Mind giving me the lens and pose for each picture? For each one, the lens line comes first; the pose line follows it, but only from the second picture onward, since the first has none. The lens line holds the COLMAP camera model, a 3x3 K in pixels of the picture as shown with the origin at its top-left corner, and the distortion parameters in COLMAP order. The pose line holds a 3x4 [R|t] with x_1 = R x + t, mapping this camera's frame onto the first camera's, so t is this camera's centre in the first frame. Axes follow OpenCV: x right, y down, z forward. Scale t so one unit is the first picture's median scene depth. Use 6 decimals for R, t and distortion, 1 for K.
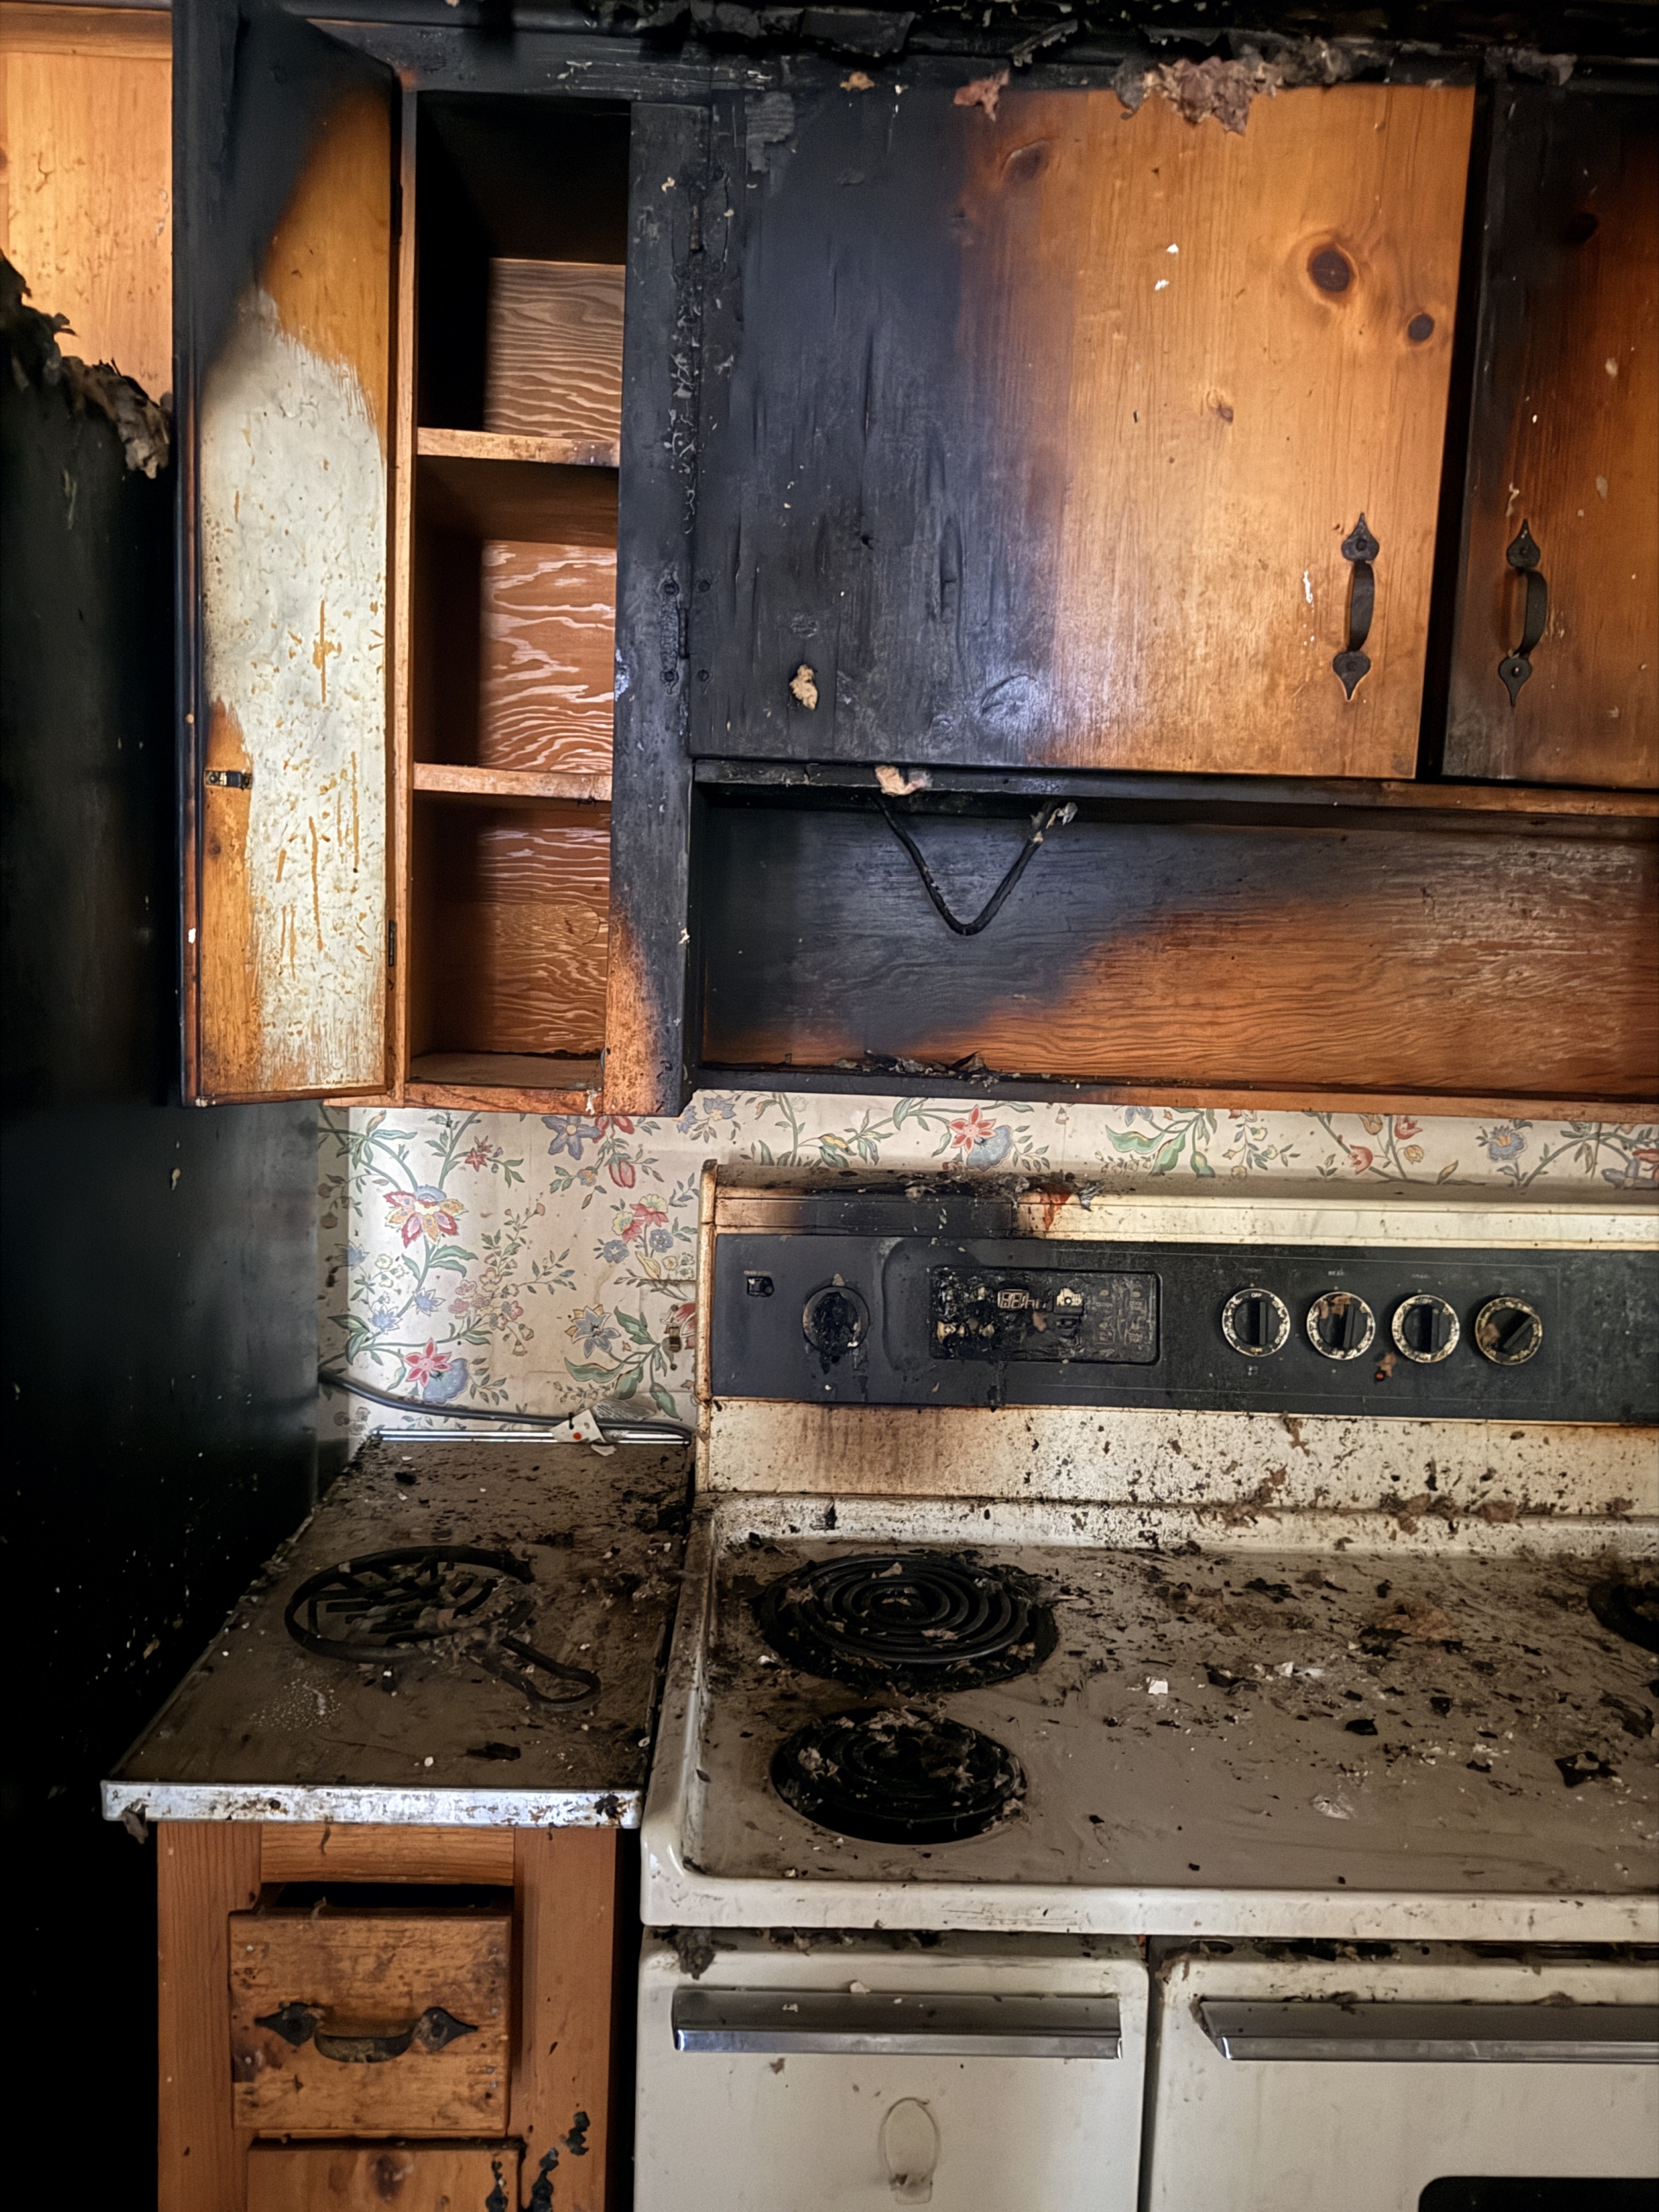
lens RADIAL K [[1571.2, 0, 824.6], [0, 1571.2, 1101.0], [0, 0, 1]] dist [0.045435, -0.051637]
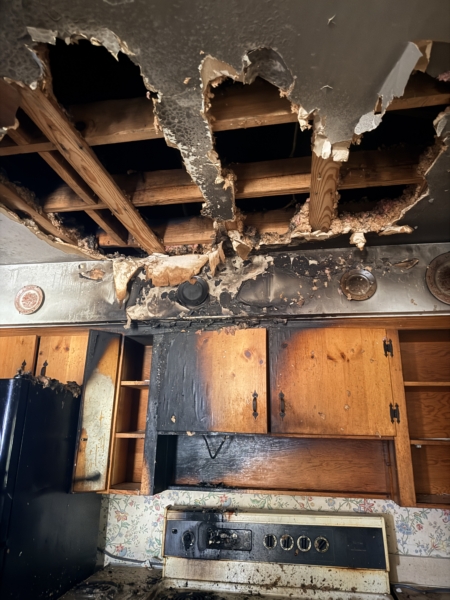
lens RADIAL K [[426.2, 0, 222.8], [0, 426.2, 298.4], [0, 0, 1]] dist [0.045435, -0.051637]
pose [[0.977225, -0.086559, -0.193751, 0.454852], [-0.000684, 0.911740, -0.410768, -0.001459], [0.212206, 0.401545, 0.890915, -0.553679]]
